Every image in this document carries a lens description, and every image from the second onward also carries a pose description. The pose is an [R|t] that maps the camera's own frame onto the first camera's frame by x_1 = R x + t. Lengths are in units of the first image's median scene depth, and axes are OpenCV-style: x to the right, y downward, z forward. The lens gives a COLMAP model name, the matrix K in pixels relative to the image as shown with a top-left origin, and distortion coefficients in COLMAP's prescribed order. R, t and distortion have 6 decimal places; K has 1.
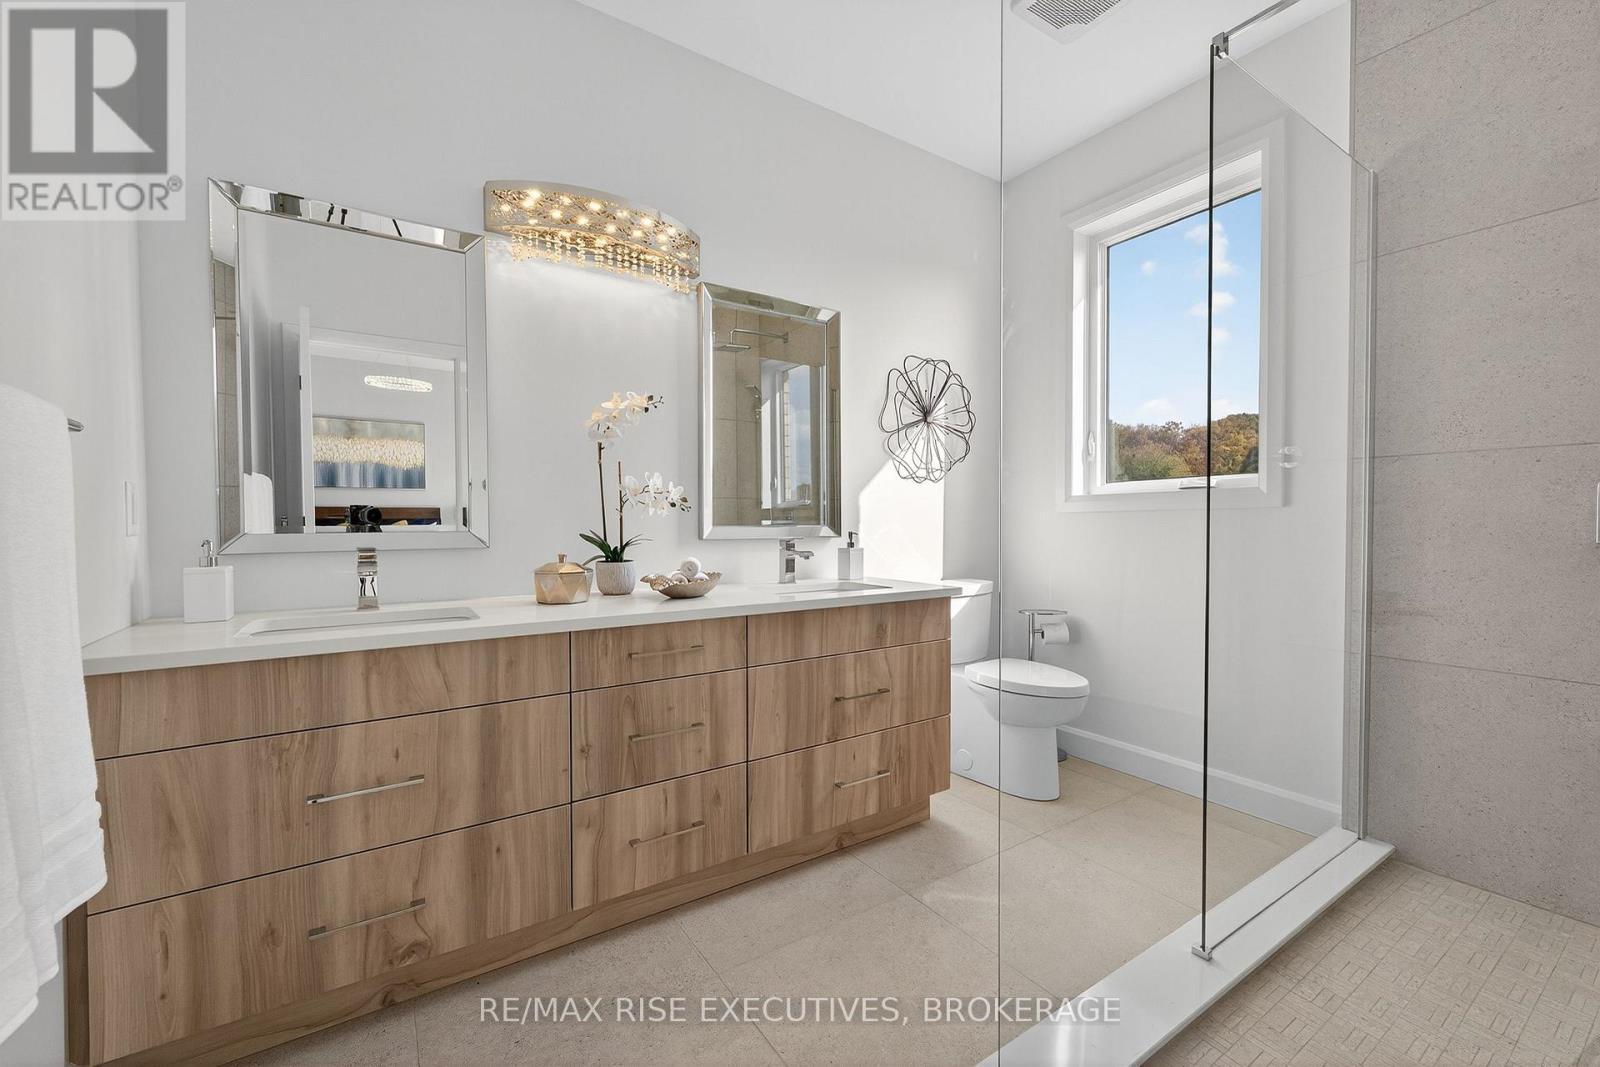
lens RADIAL K [[648.0, 0, 800.4], [0, 648.0, 527.9], [0, 0, 1]] dist [-0.000190, 0.000083]
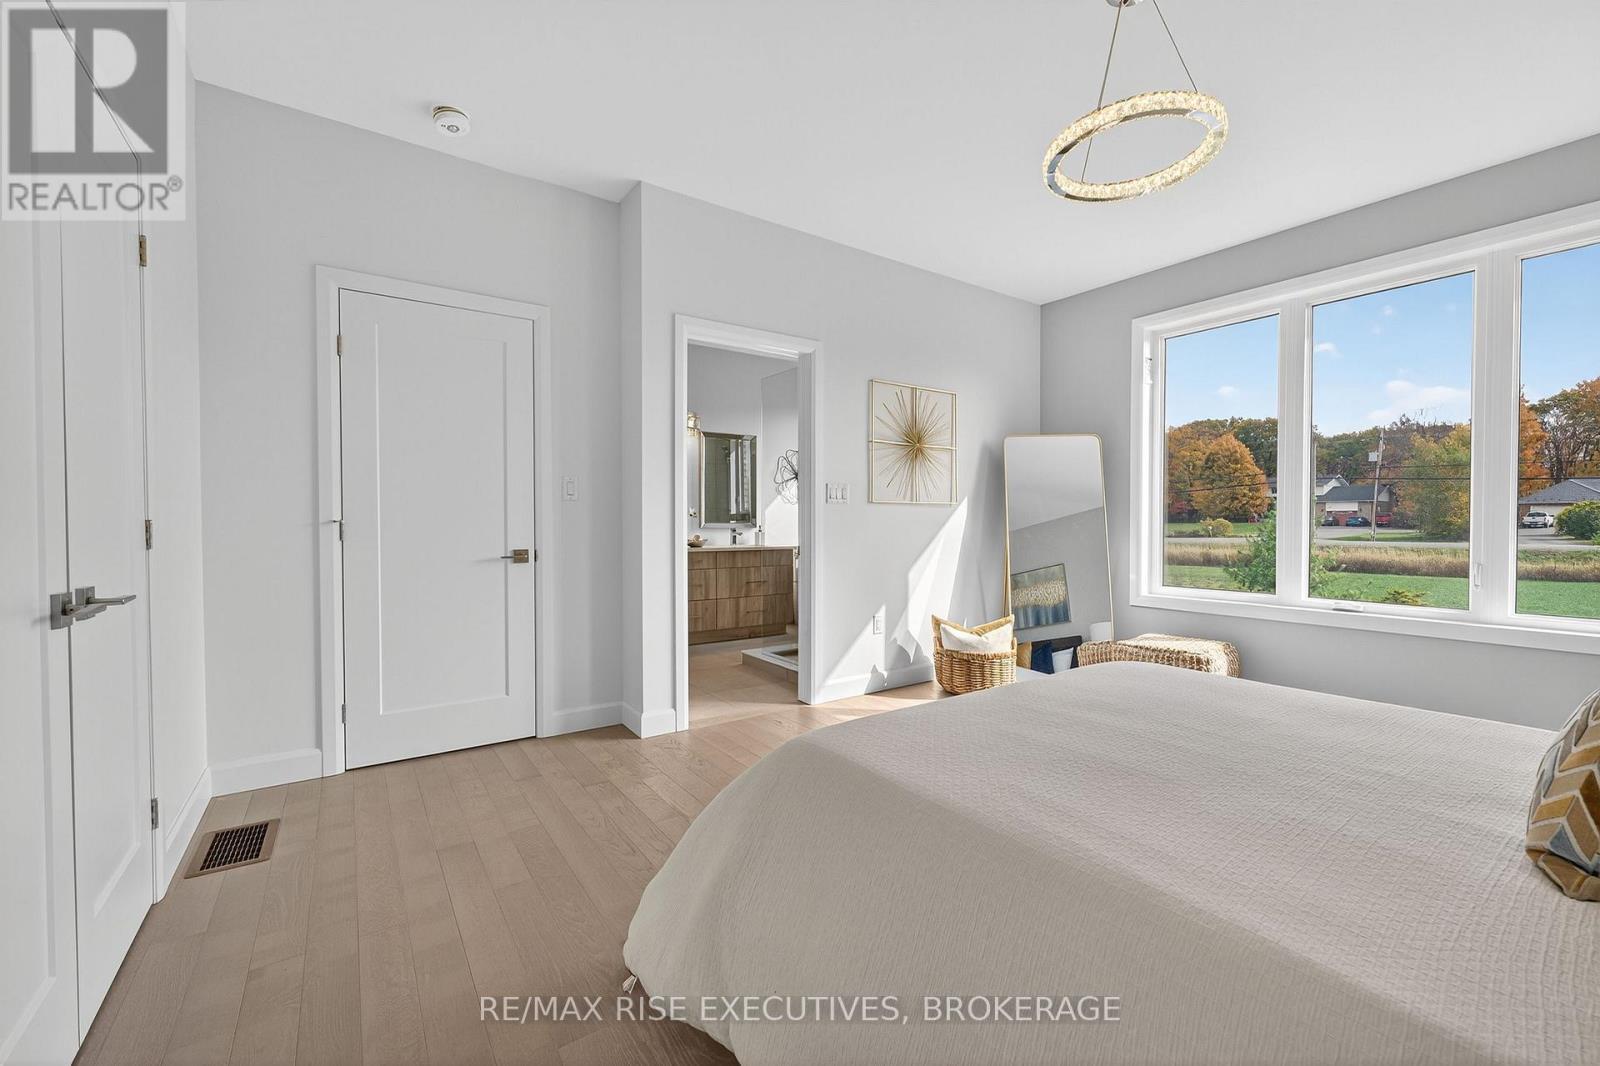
lens RADIAL K [[648.0, 0, 800.4], [0, 648.0, 527.4], [0, 0, 1]] dist [-0.000190, 0.000083]
pose [[0.999692, 0.001371, 0.024769, 0.175018], [-0.001346, 0.999999, -0.001026, 0.016149], [-0.024770, 0.000992, 0.999693, -1.520325]]
